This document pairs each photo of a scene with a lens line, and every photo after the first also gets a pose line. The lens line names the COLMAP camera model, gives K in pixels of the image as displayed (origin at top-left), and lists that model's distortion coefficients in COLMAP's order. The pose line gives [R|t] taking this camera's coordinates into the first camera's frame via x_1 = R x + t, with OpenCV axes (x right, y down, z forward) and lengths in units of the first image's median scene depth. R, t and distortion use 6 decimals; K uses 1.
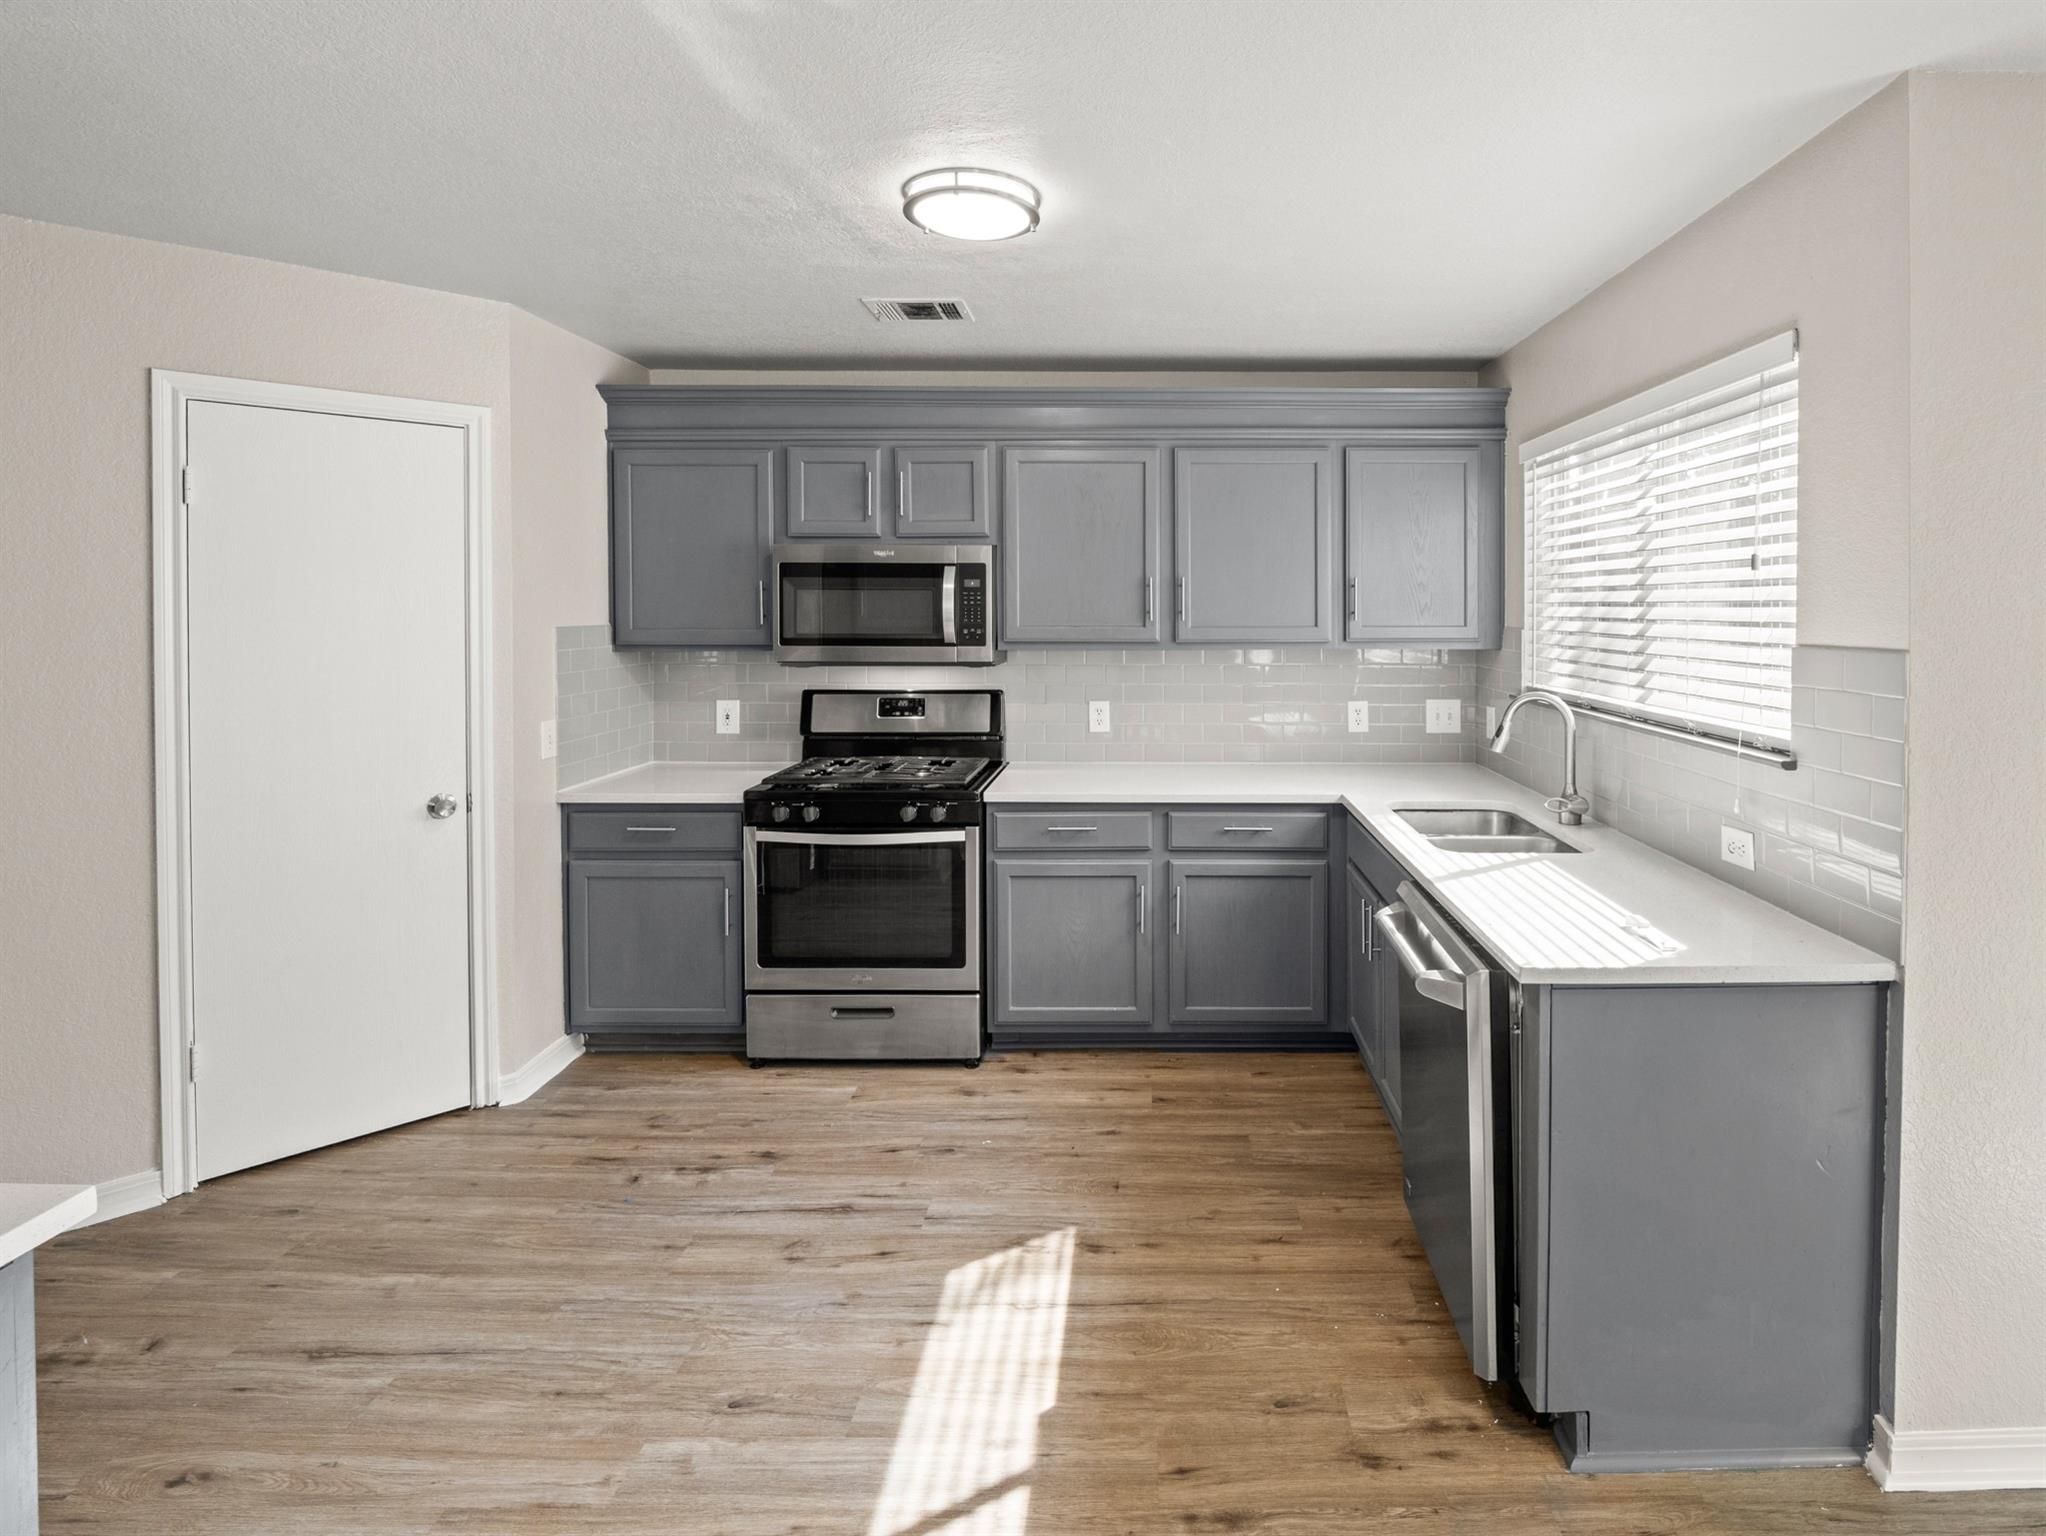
lens RADIAL K [[955.7, 0, 1040.0], [0, 955.7, 765.9], [0, 0, 1]] dist [-0.010876, -0.003396]
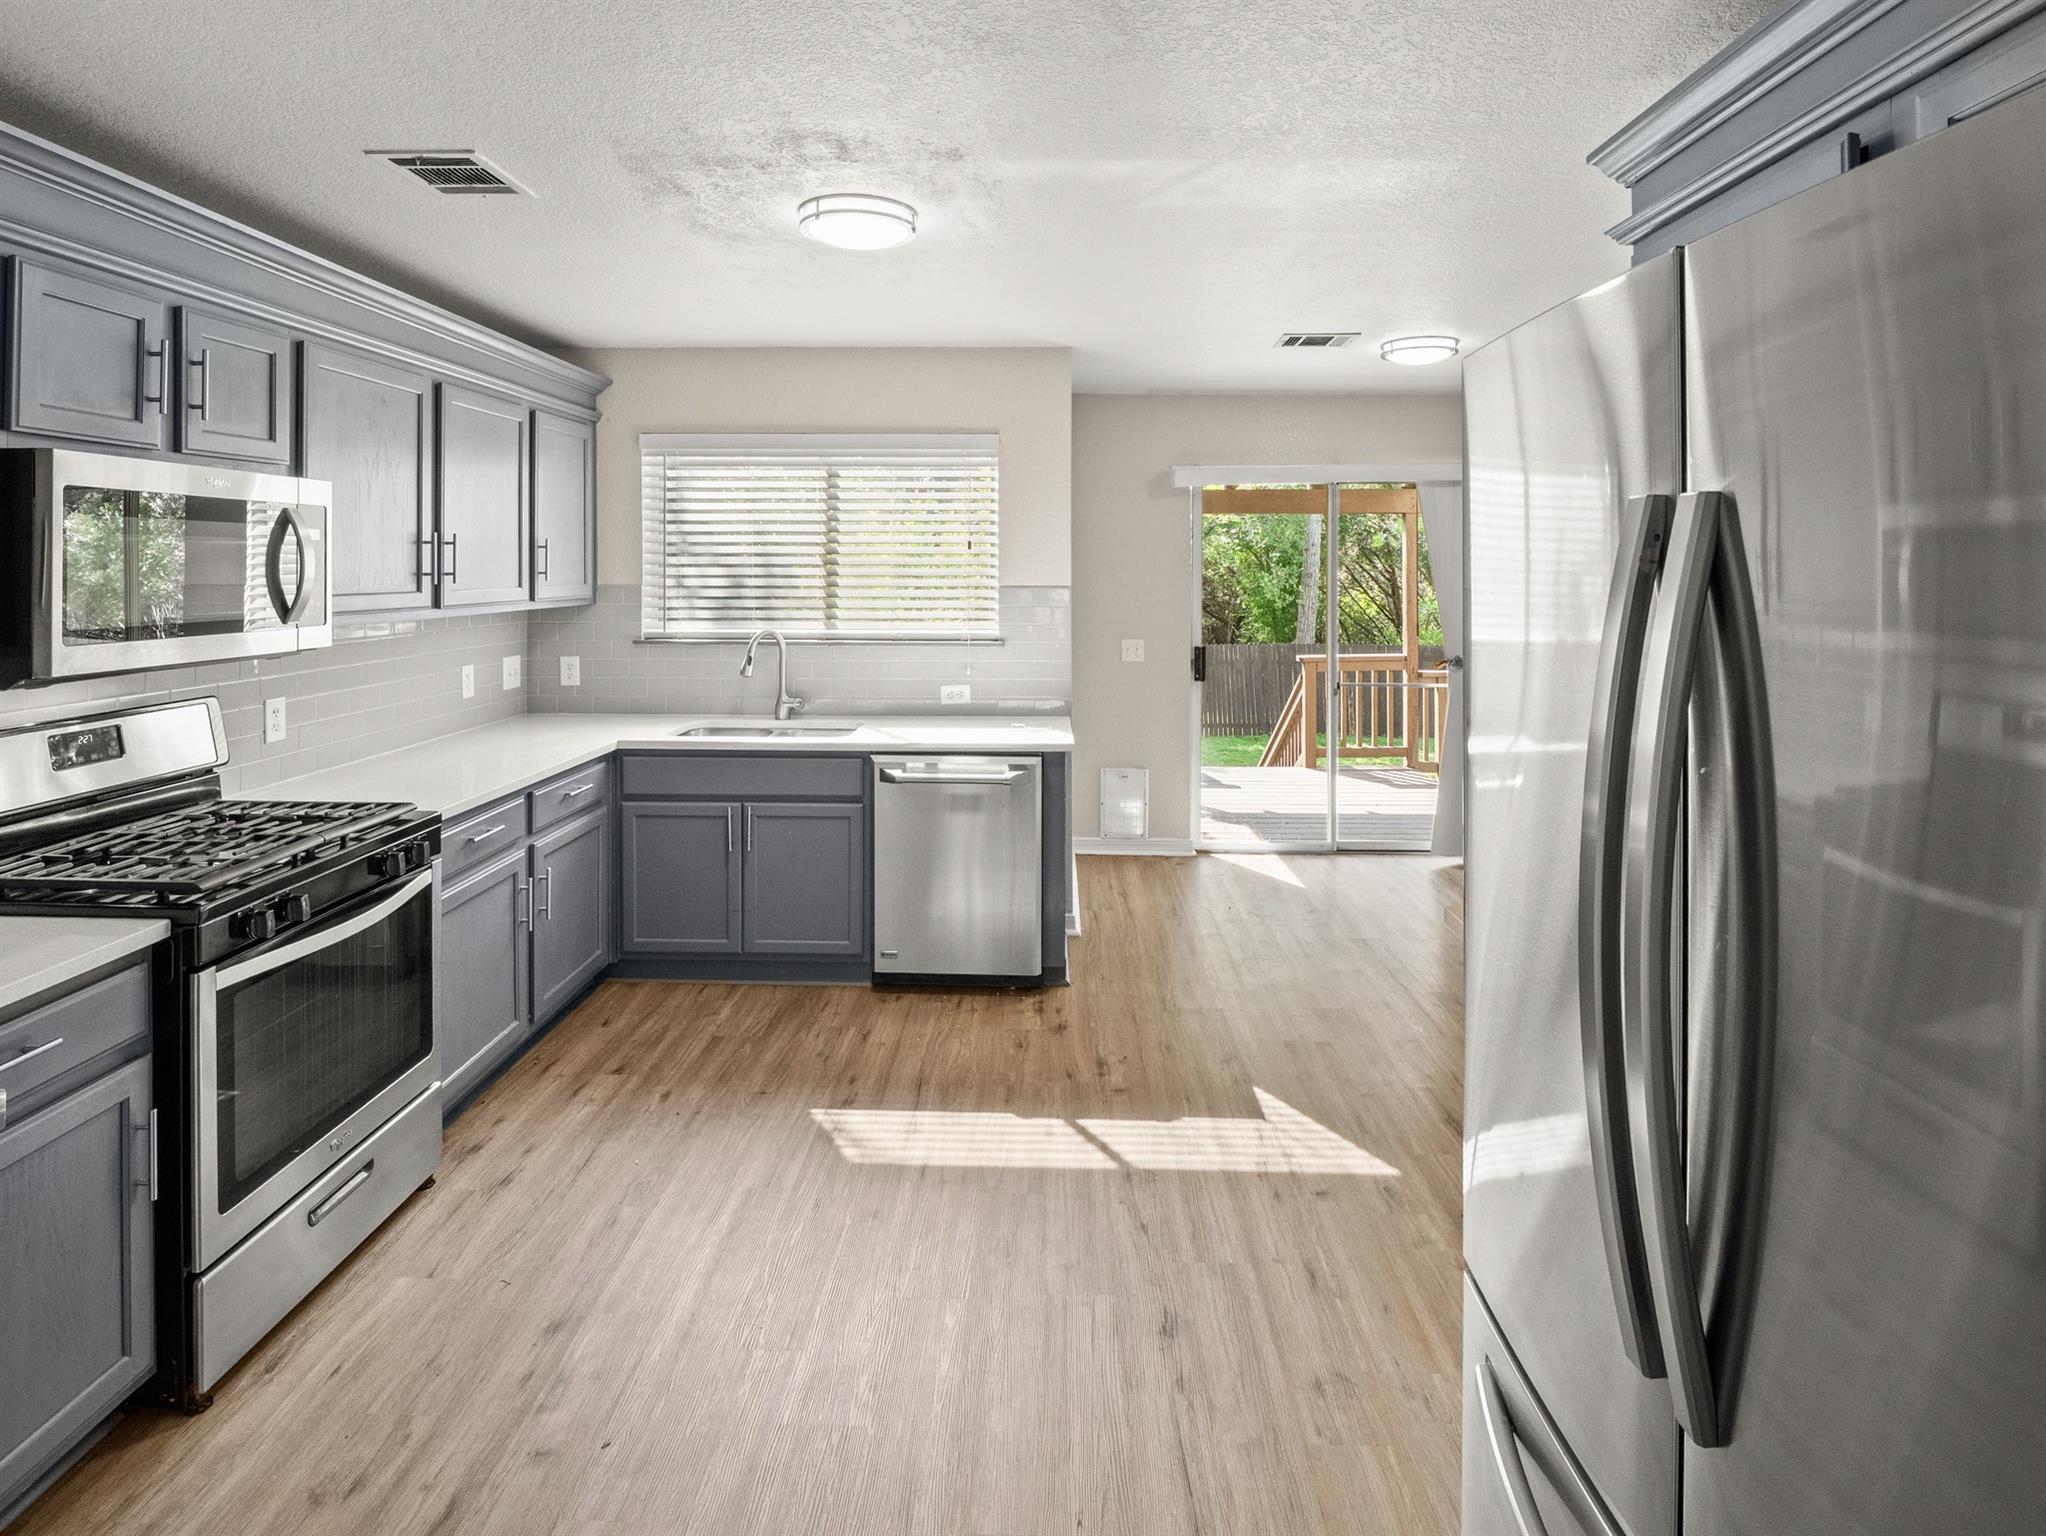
lens RADIAL K [[1023.7, 0, 1040.4], [0, 1023.7, 773.7], [0, 0, 1]] dist [-0.001347, -0.005989]
pose [[0.033366, -0.198692, 0.979494, -0.905902], [0.160795, 0.968340, 0.190952, -0.087195], [-0.986424, 0.151126, 0.064258, 0.490506]]
